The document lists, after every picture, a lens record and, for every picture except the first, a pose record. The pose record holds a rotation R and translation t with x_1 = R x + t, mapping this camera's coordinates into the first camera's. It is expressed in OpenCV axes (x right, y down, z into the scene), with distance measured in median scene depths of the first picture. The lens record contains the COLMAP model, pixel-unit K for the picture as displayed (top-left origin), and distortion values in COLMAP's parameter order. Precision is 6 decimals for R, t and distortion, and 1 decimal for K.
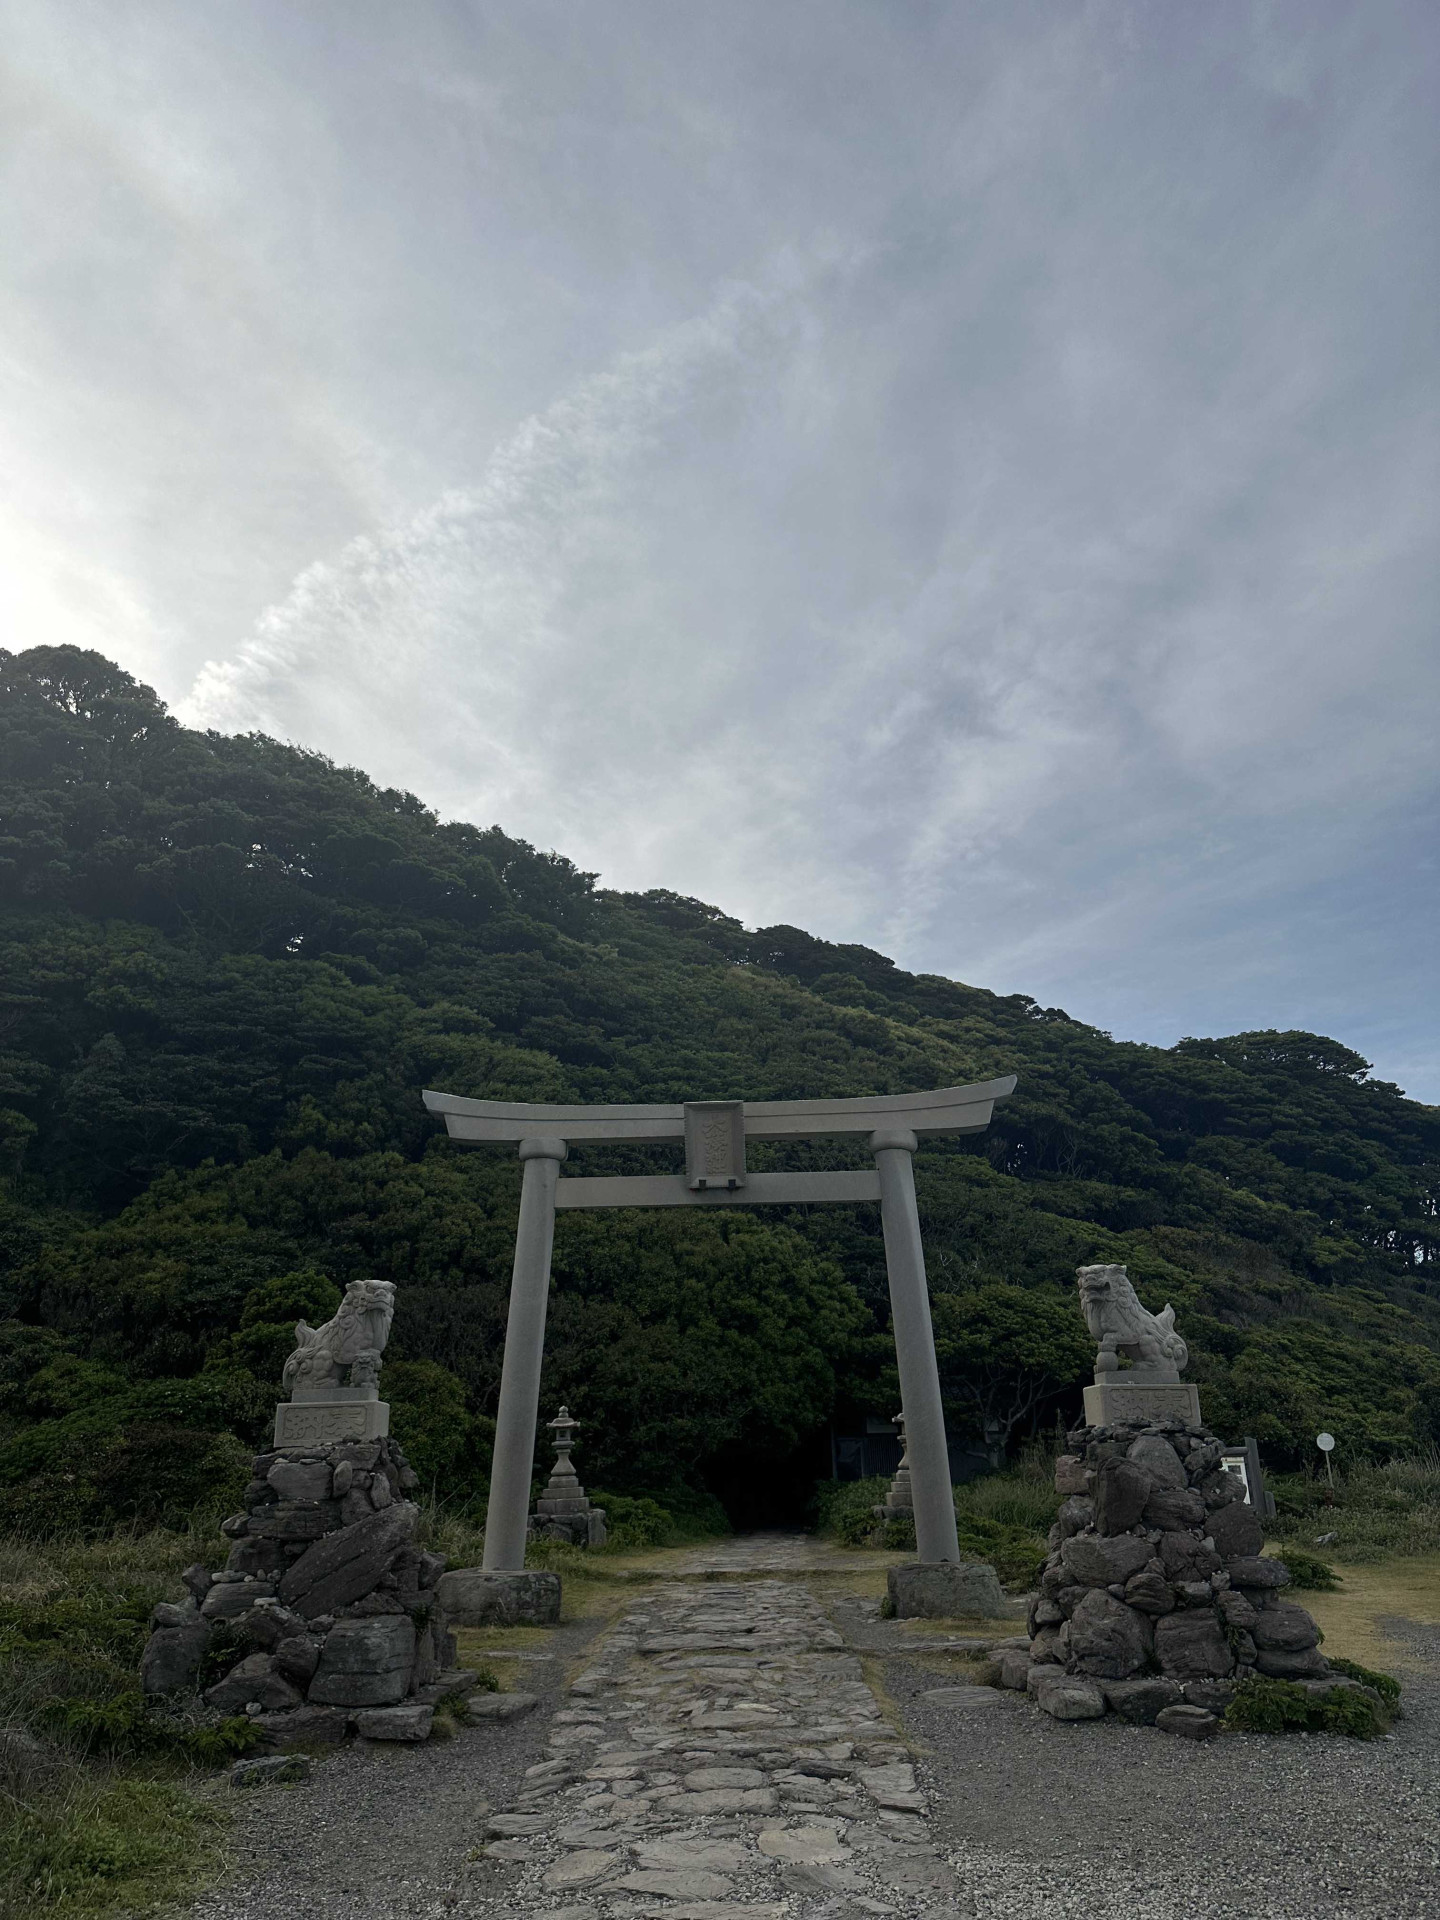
lens RADIAL K [[1335.4, 0, 732.4], [0, 1335.4, 947.5], [0, 0, 1]] dist [0.074819, -0.098839]
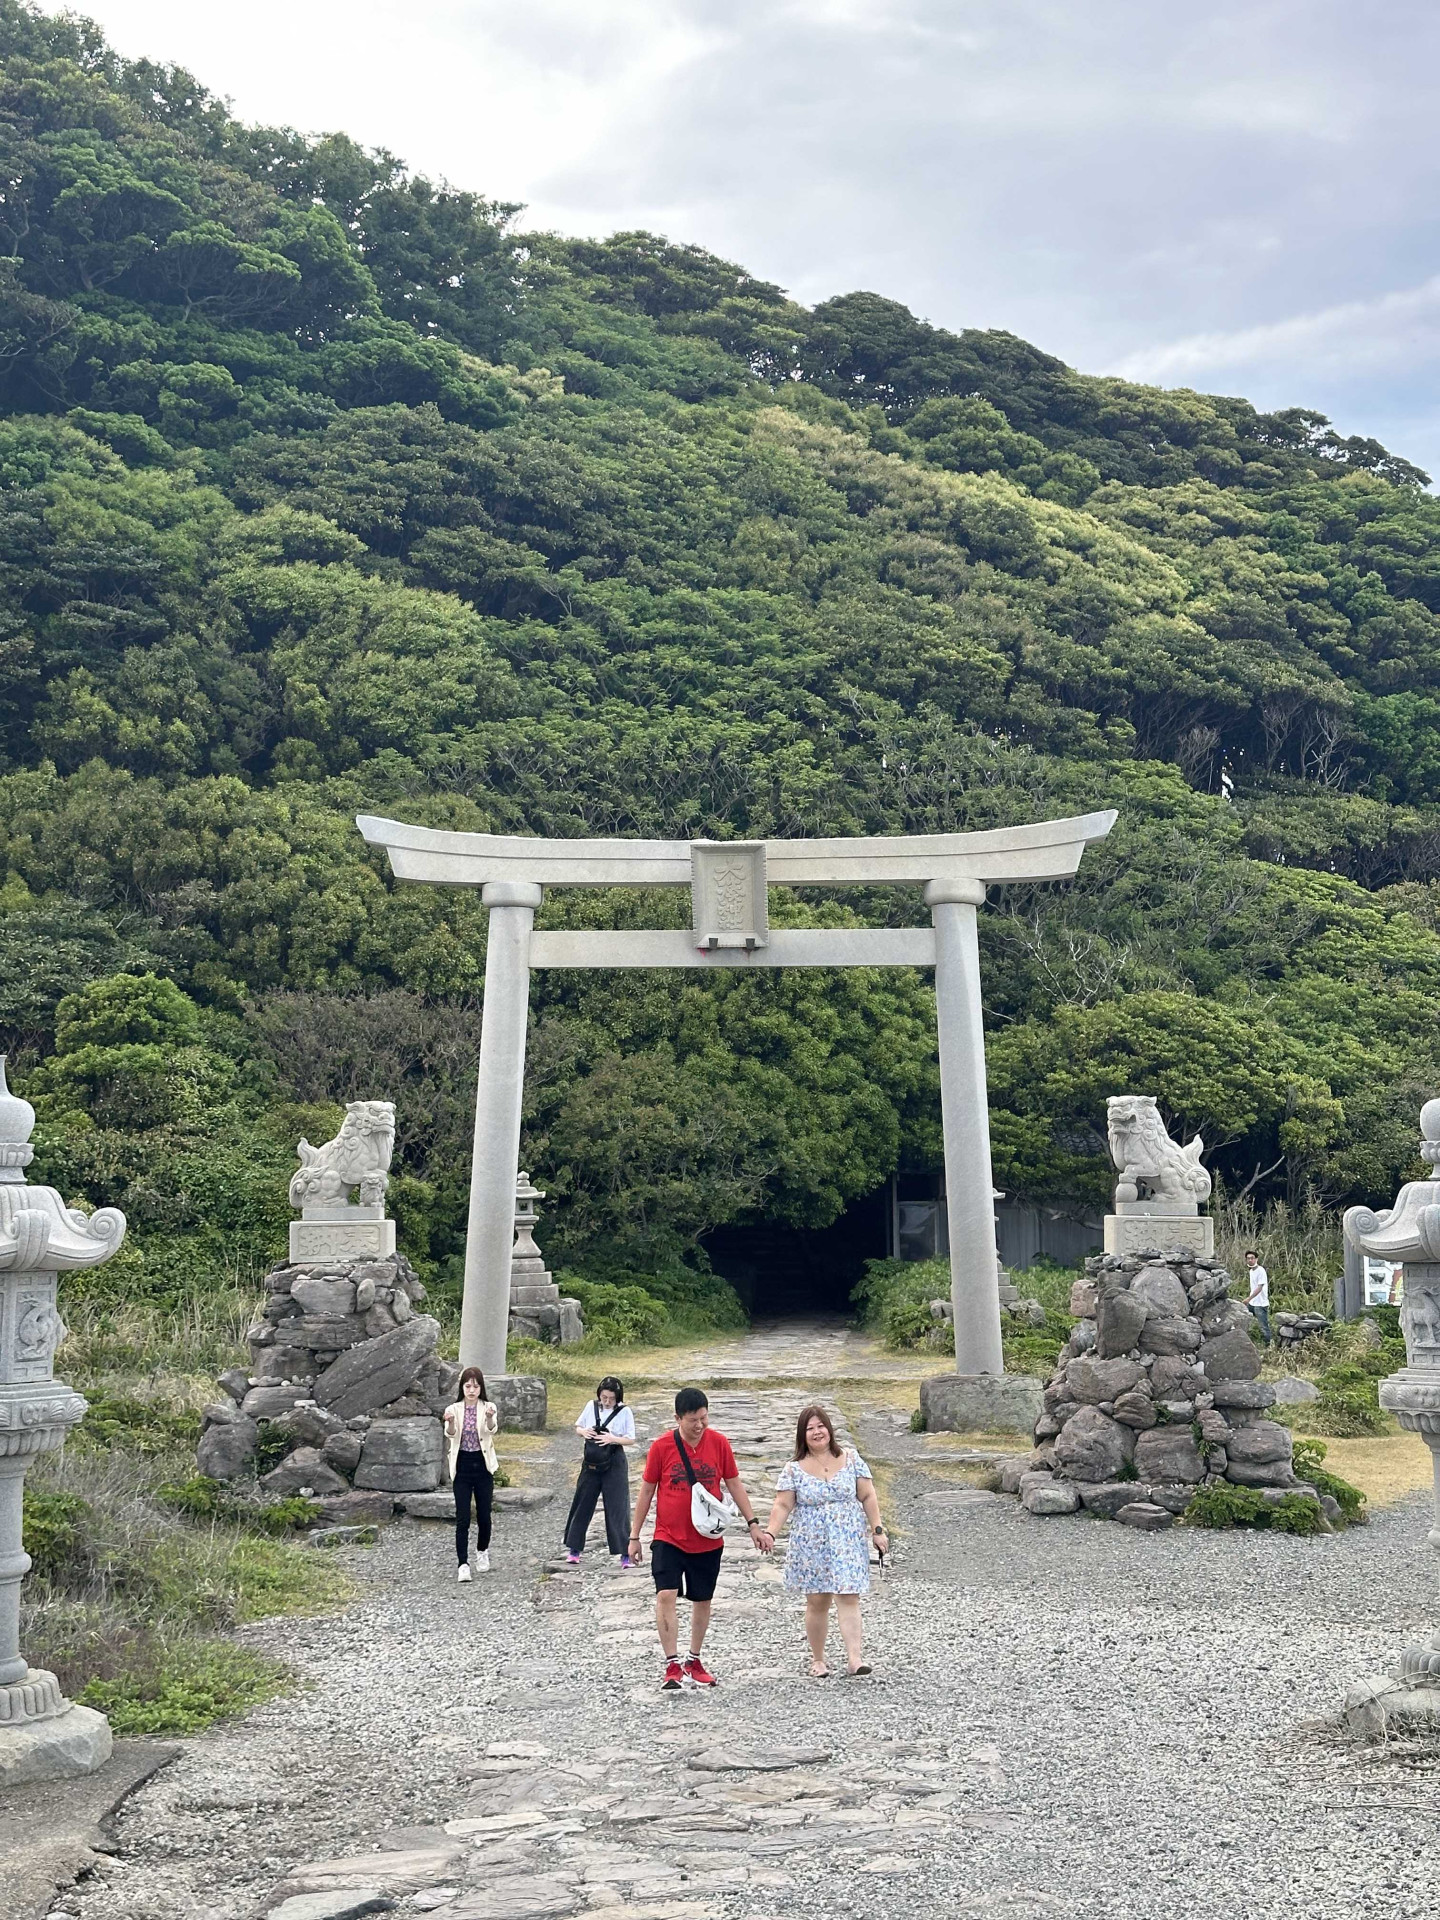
lens RADIAL K [[2661.5, 0, 724.4], [0, 2661.5, 957.2], [0, 0, 1]] dist [0.131904, 0.000000]
pose [[0.999799, 0.014789, -0.013524, 0.004032], [-0.010463, 0.960765, 0.277166, -0.163505], [0.017092, -0.276969, 0.960727, -0.341444]]
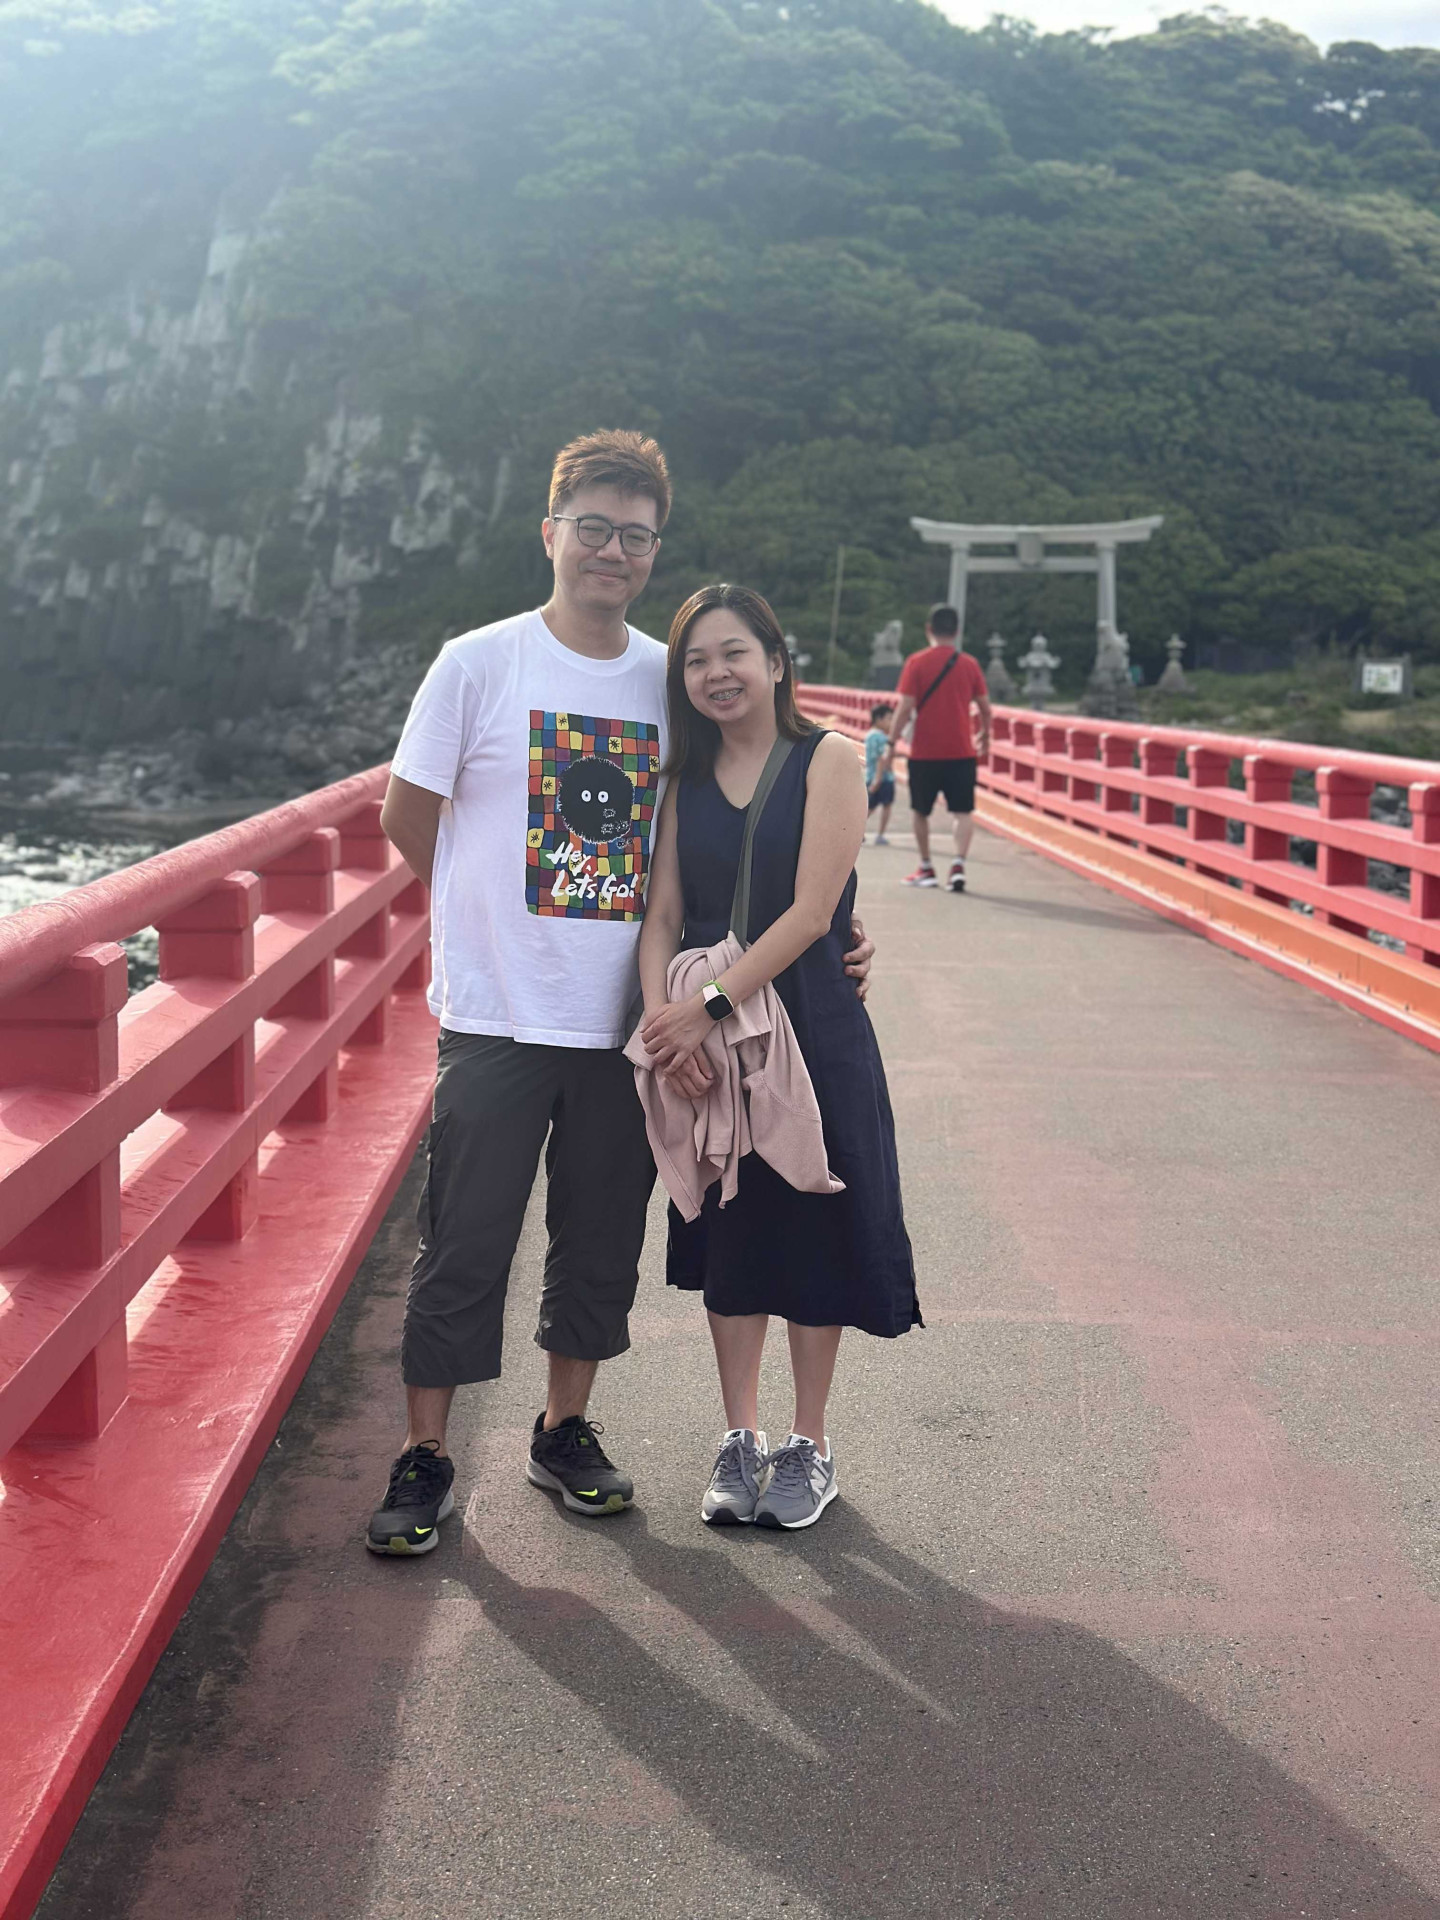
lens RADIAL K [[2661.5, 0, 721.3], [0, 2661.5, 968.9], [0, 0, 1]] dist [0.131904, 0.000000]
pose [[0.948582, 0.066034, -0.309566, 0.630896], [0.092424, 0.877594, 0.470411, -0.946570], [0.302736, -0.474835, 0.826367, -2.209394]]
